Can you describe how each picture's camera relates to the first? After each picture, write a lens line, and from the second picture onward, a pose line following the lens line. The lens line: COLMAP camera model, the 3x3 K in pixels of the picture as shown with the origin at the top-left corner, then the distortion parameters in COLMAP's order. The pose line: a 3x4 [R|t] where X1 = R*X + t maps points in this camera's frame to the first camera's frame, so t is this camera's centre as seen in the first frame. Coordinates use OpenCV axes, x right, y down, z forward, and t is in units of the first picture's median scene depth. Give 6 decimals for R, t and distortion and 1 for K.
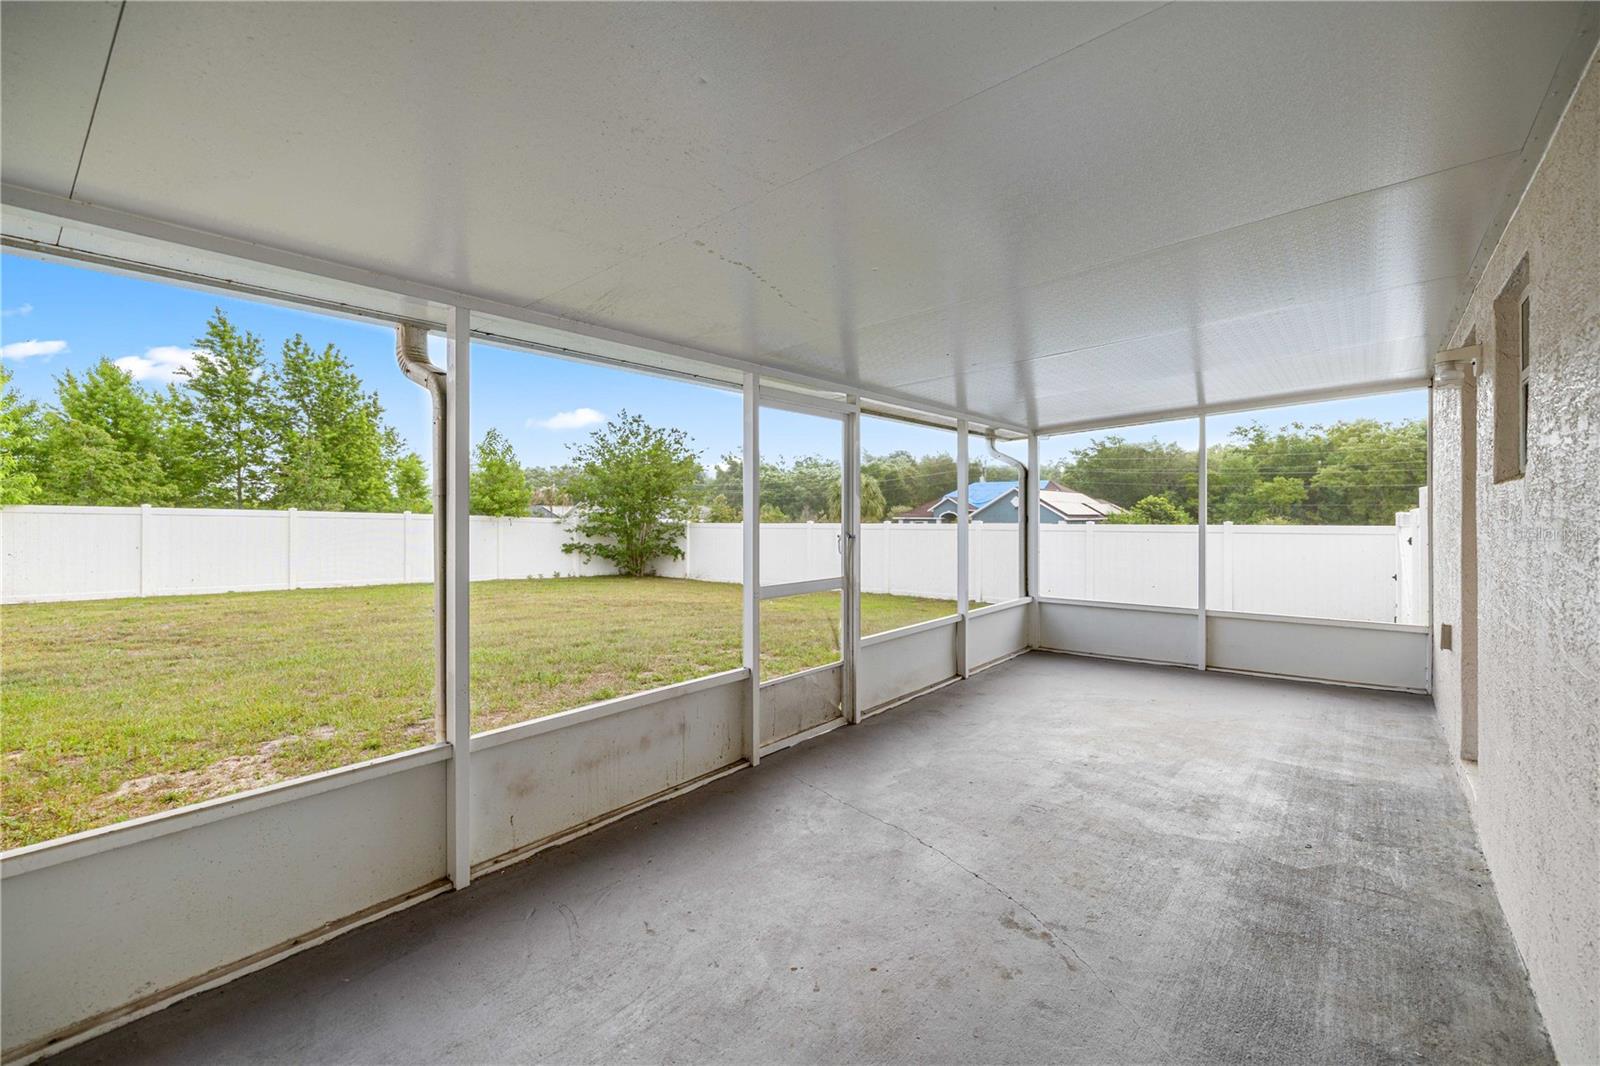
lens RADIAL K [[678.4, 0, 802.7], [0, 678.4, 520.5], [0, 0, 1]] dist [0.001171, -0.000476]
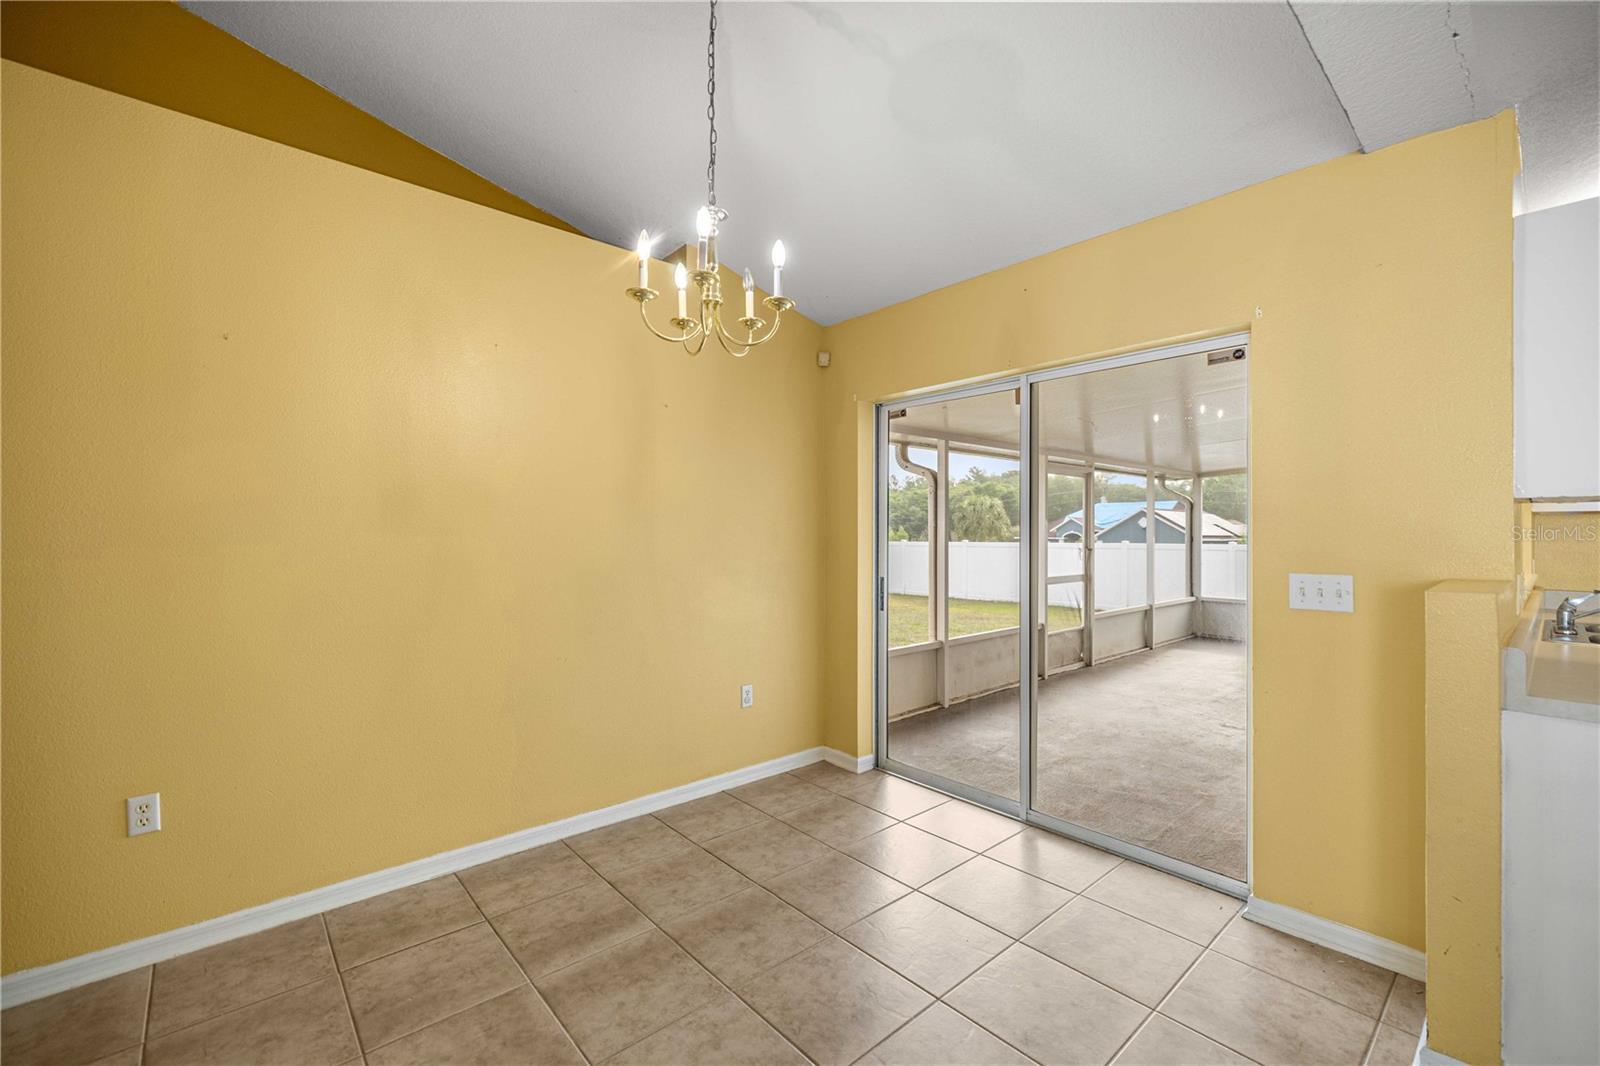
lens RADIAL K [[678.4, 0, 808.9], [0, 678.4, 534.9], [0, 0, 1]] dist [0.001171, -0.000476]
pose [[0.990114, 0.005523, -0.140154, -0.269192], [-0.006501, 0.999958, -0.006521, 0.003522], [0.140112, 0.007368, 0.990108, -0.508888]]
